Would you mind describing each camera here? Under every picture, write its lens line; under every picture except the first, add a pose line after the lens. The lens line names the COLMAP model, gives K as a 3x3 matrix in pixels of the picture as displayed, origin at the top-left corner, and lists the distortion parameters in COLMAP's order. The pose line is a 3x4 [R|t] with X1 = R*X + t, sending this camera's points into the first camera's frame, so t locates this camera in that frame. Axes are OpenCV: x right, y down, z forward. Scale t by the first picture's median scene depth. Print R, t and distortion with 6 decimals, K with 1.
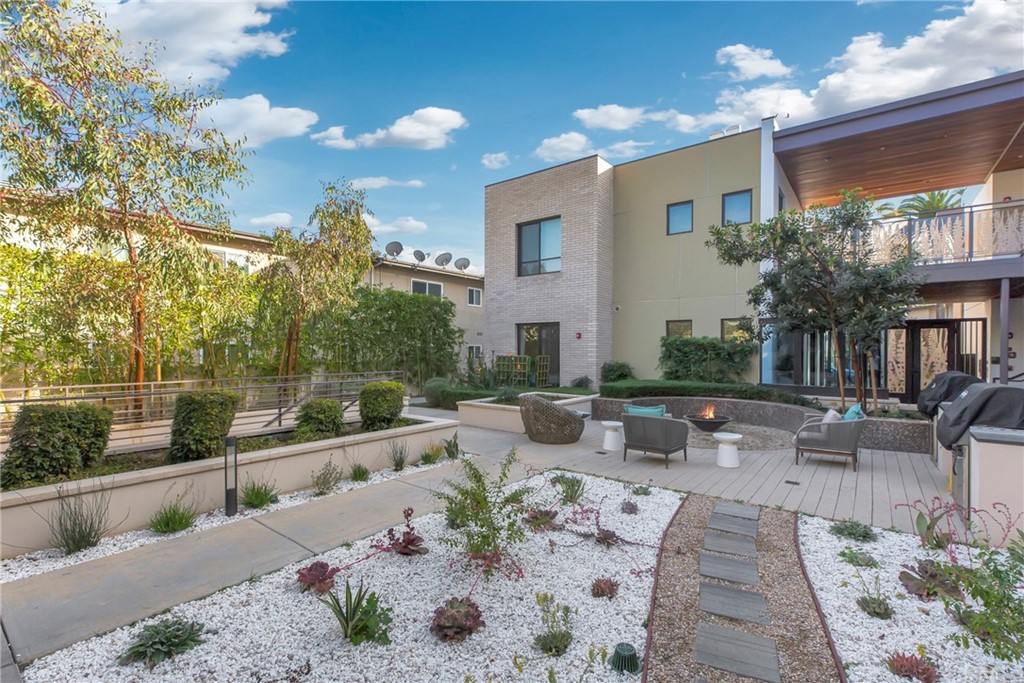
lens RADIAL K [[469.7, 0, 508.3], [0, 469.7, 344.3], [0, 0, 1]] dist [0.000530, 0.000118]
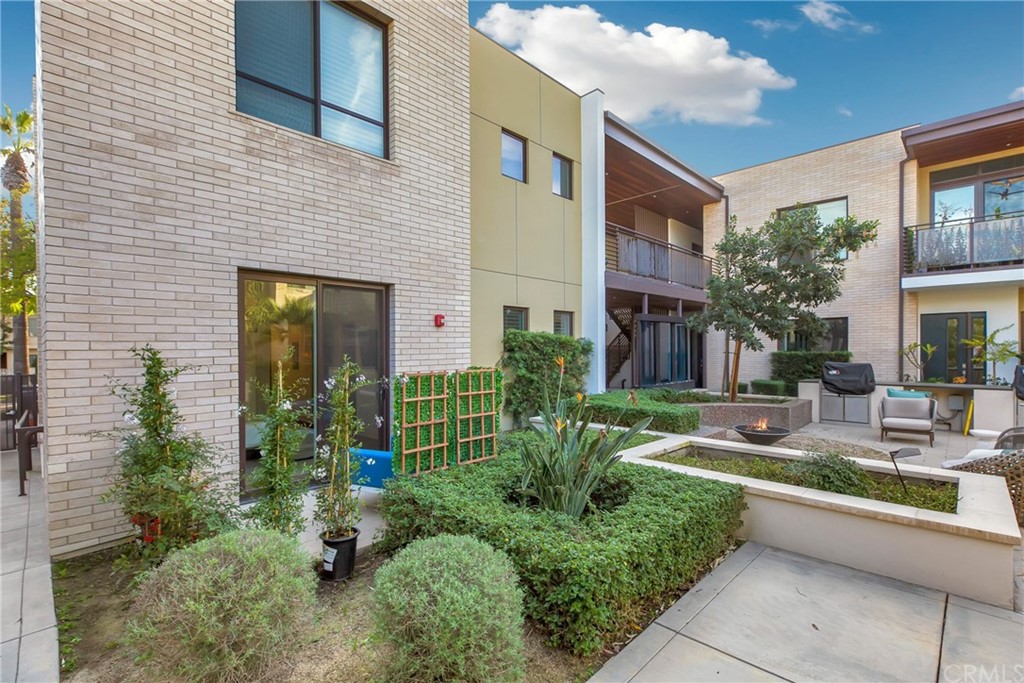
lens RADIAL K [[465.4, 0, 515.0], [0, 465.4, 342.7], [0, 0, 1]] dist [0.012263, -0.000159]
pose [[0.115267, 0.001948, 0.993333, -0.272337], [-0.010374, 0.999946, -0.000757, 0.001929], [-0.993280, -0.010218, 0.115281, 0.827469]]
